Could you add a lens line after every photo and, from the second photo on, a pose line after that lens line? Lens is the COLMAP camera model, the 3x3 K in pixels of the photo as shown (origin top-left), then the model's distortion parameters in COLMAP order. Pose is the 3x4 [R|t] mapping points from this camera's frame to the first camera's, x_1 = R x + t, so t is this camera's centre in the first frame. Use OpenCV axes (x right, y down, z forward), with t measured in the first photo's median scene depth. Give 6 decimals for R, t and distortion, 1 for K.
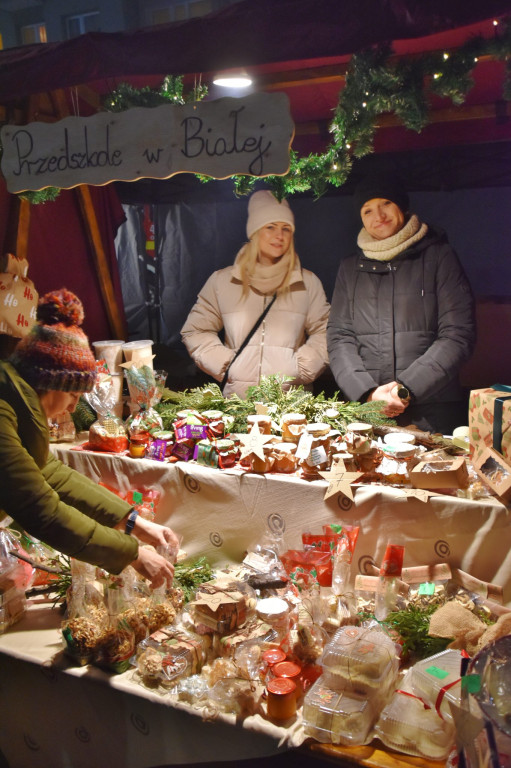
lens RADIAL K [[805.7, 0, 255.0], [0, 805.7, 383.6], [0, 0, 1]] dist [-0.026546, 0.000000]
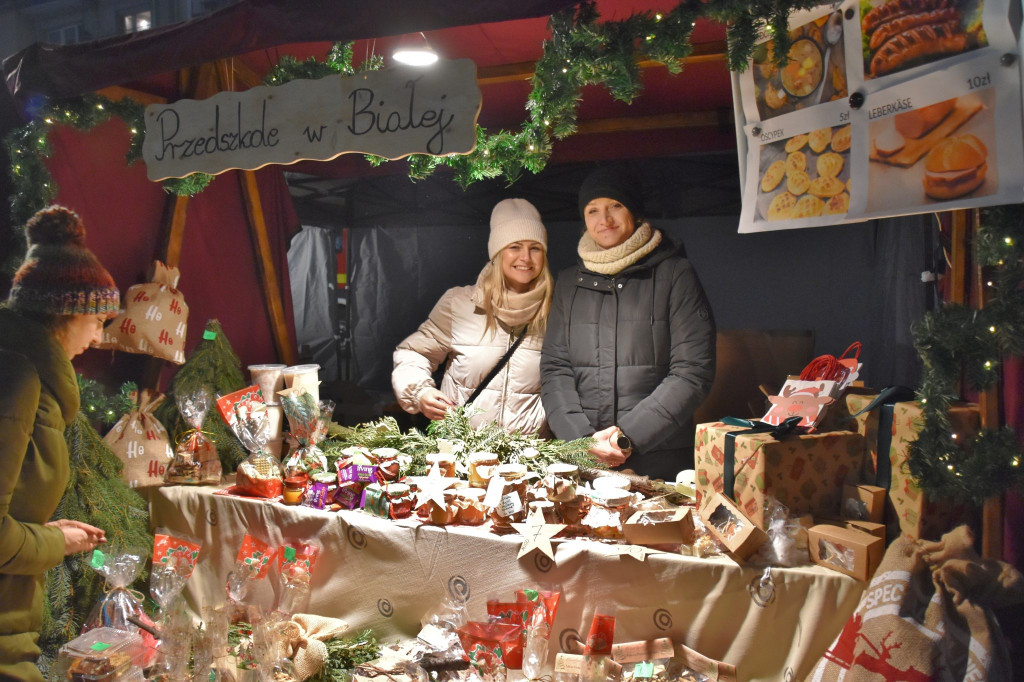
lens RADIAL K [[865.7, 0, 516.5], [0, 865.7, 336.5], [0, 0, 1]] dist [-0.127500, 0.035298]
pose [[0.998503, 0.016858, 0.052035, 0.036238], [-0.010630, 0.992989, -0.117730, 0.024968], [-0.053655, 0.117001, 0.991681, 0.124758]]
